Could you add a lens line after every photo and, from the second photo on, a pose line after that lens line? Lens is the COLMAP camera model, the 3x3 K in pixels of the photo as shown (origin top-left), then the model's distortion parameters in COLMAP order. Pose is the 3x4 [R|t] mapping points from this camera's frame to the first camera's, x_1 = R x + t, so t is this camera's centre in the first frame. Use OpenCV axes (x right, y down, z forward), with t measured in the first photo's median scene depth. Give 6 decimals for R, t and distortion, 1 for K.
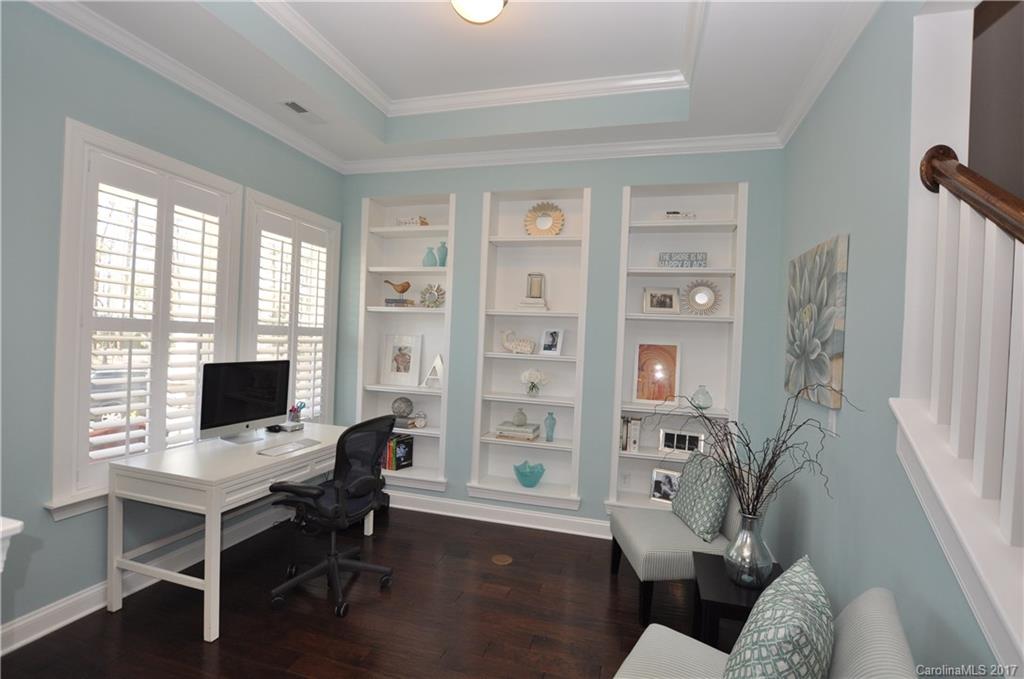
lens RADIAL K [[469.8, 0, 518.7], [0, 469.8, 338.5], [0, 0, 1]] dist [-0.000332, -0.000040]
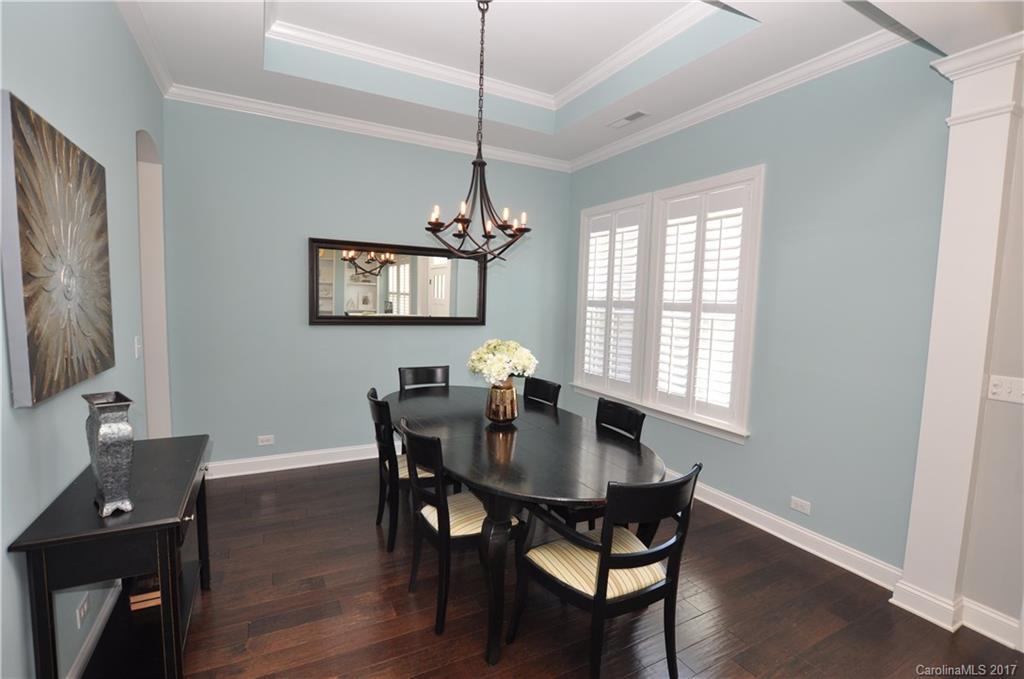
lens RADIAL K [[469.8, 0, 517.3], [0, 469.8, 345.4], [0, 0, 1]] dist [-0.000332, -0.000040]
pose [[-0.698579, -0.004102, -0.715521, 0.566966], [-0.072107, 0.995297, 0.064694, 0.029297], [0.711890, 0.096788, -0.695589, 1.615470]]
